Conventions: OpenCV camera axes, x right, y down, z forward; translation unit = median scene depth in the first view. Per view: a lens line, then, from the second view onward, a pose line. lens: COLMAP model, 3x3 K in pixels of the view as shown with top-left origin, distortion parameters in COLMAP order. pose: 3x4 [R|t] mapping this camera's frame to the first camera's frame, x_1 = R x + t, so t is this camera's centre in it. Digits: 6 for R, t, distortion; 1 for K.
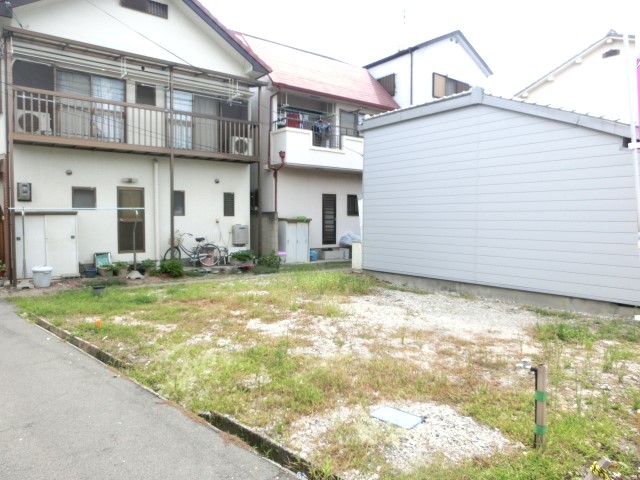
lens RADIAL K [[444.3, 0, 321.0], [0, 444.3, 236.6], [0, 0, 1]] dist [-0.026229, 0.006601]
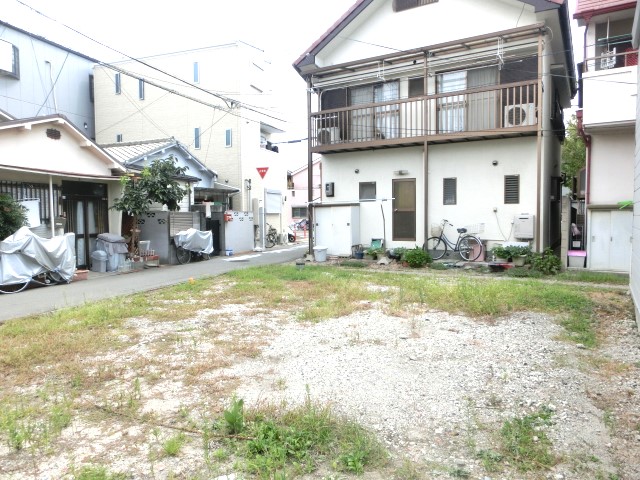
lens RADIAL K [[452.3, 0, 316.1], [0, 452.3, 238.0], [0, 0, 1]] dist [-0.031079, 0.004253]
pose [[0.344049, 0.050228, -0.937607, 0.559686], [-0.021848, 0.998726, 0.045485, -0.015564], [0.938697, 0.004835, 0.344708, 0.459991]]
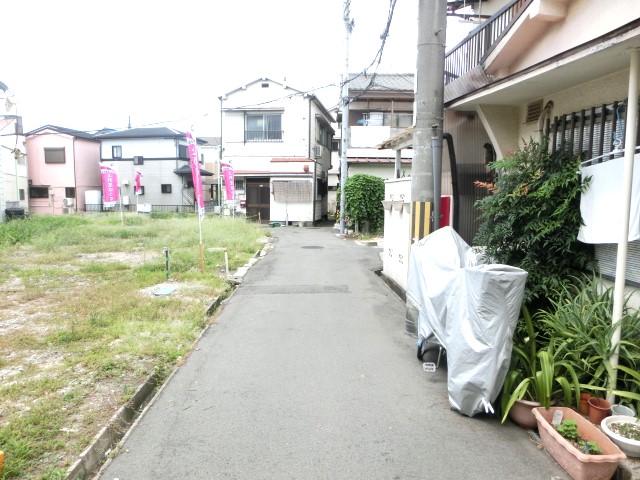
lens RADIAL K [[452.3, 0, 316.1], [0, 452.3, 238.0], [0, 0, 1]] dist [-0.031079, 0.004253]
pose [[-0.695740, -0.078841, 0.713953, -0.513034], [0.019739, 0.991484, 0.128724, -0.022137], [-0.718022, 0.103652, -0.688259, 0.560130]]
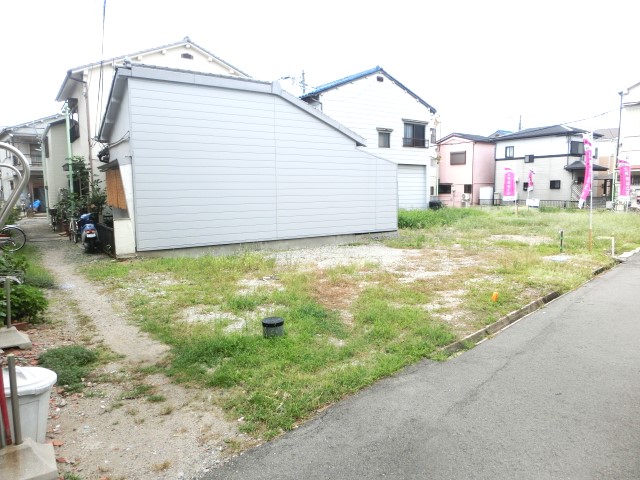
lens RADIAL K [[452.3, 0, 316.1], [0, 452.3, 238.0], [0, 0, 1]] dist [-0.031079, 0.004253]
pose [[0.028466, -0.111301, 0.993379, -0.786759], [0.045014, 0.992916, 0.109960, -0.029605], [-0.998581, 0.041586, 0.033274, 0.722054]]
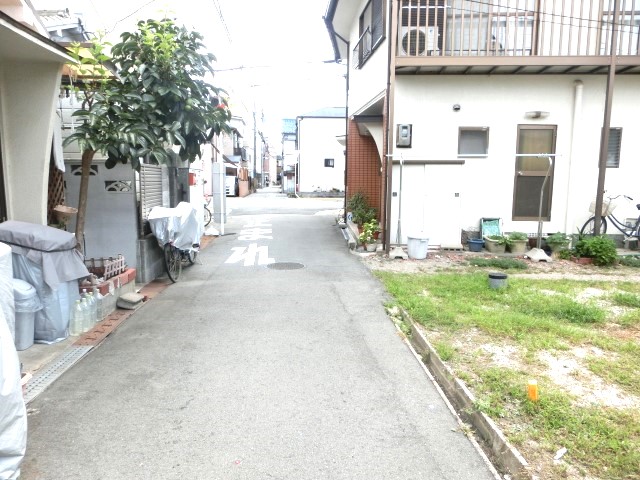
lens RADIAL K [[444.3, 0, 321.0], [0, 444.3, 236.6], [0, 0, 1]] dist [-0.026229, 0.006601]
pose [[0.716981, 0.100268, -0.689844, -0.195433], [-0.037905, 0.993745, 0.105044, 0.001362], [0.696062, -0.049166, 0.716297, 0.288600]]
